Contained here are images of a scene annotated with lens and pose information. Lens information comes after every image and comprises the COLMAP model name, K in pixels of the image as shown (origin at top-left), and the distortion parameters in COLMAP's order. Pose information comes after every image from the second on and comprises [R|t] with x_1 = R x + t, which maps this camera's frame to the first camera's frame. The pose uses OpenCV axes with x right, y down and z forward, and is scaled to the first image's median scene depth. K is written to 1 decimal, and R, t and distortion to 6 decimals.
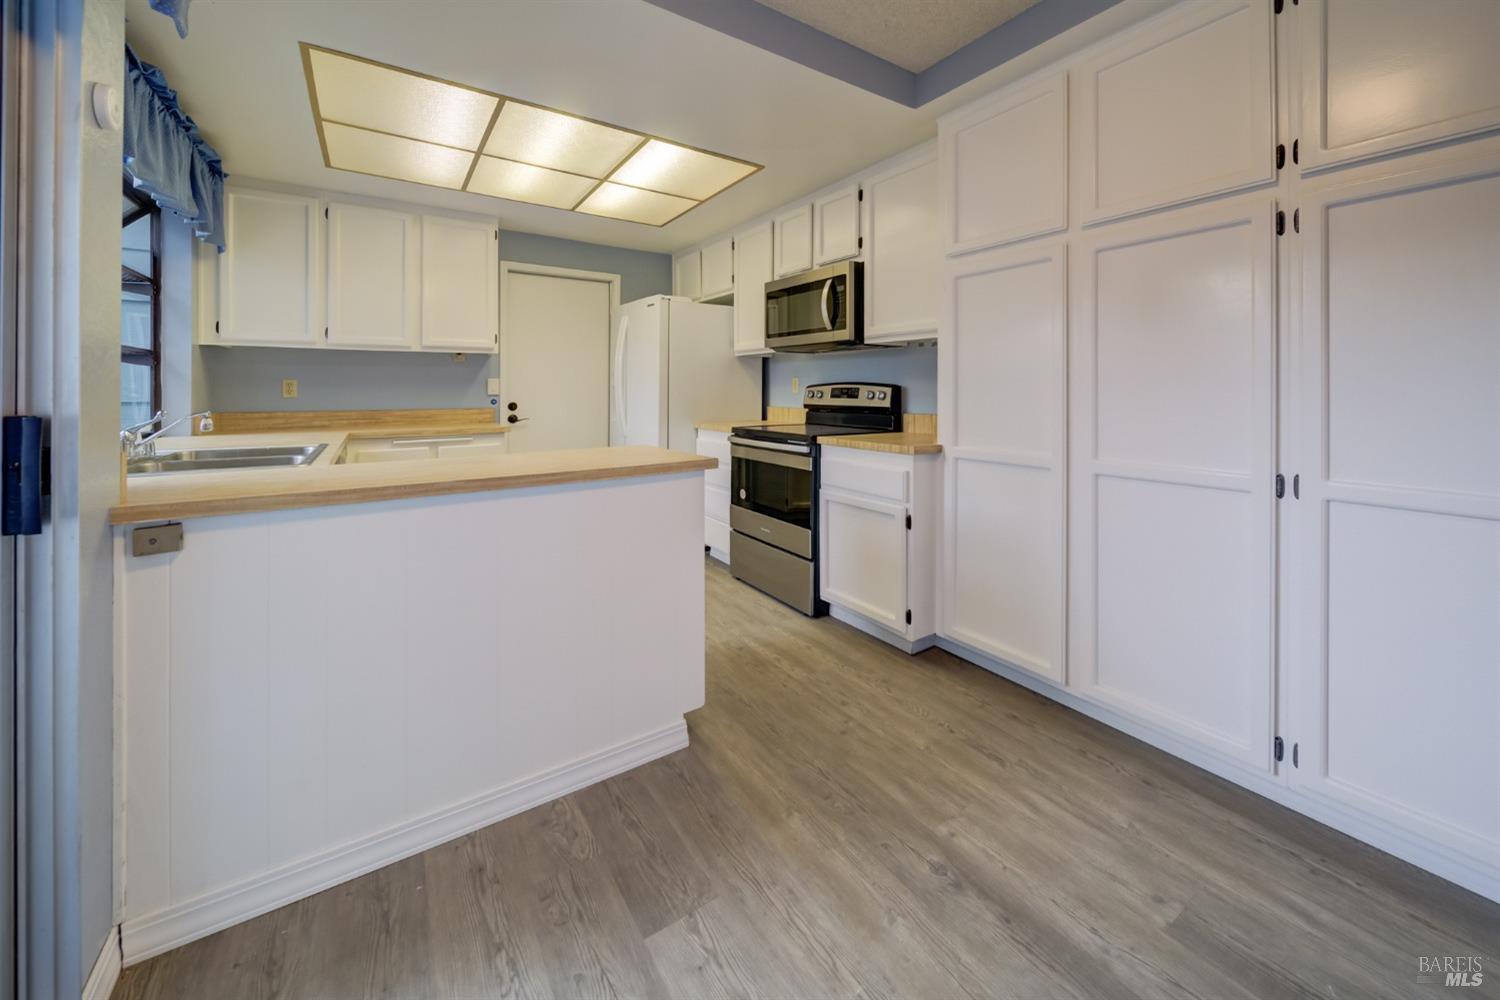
lens RADIAL K [[526.9, 0, 746.6], [0, 526.9, 389.4], [0, 0, 1]] dist [0.000062, -0.000196]
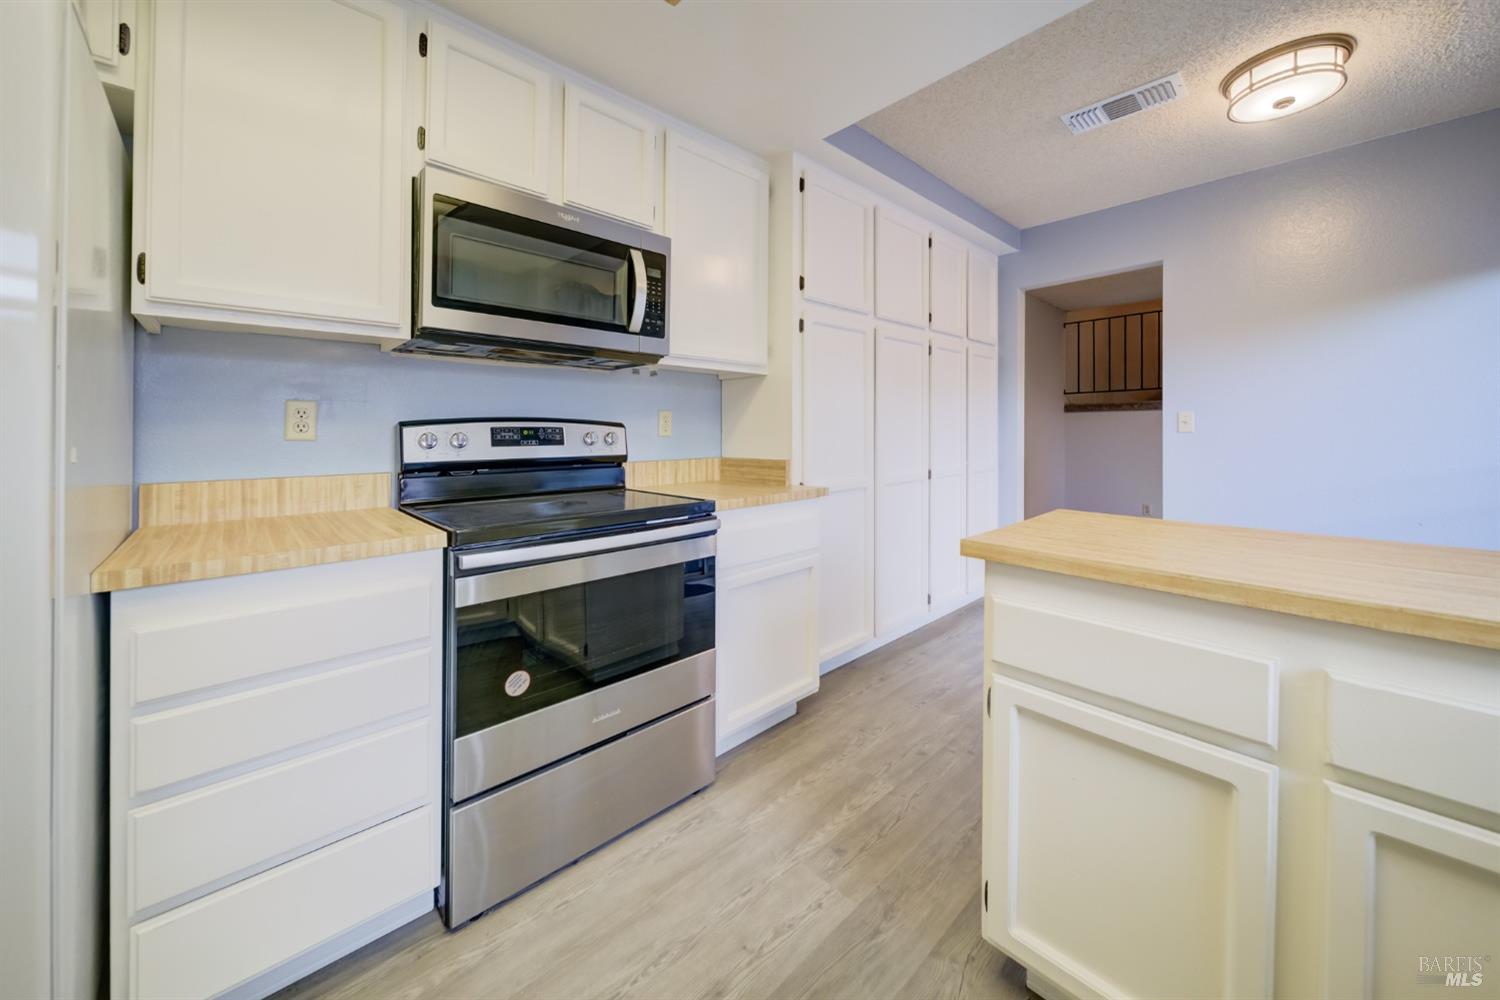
lens RADIAL K [[572.0, 0, 744.2], [0, 572.0, 431.3], [0, 0, 1]] dist [-0.000041, -0.000056]
pose [[-0.165902, -0.003851, 0.986135, -0.759333], [0.002263, 0.999988, 0.004286, -0.001231], [-0.986140, 0.002943, -0.165891, 1.425338]]
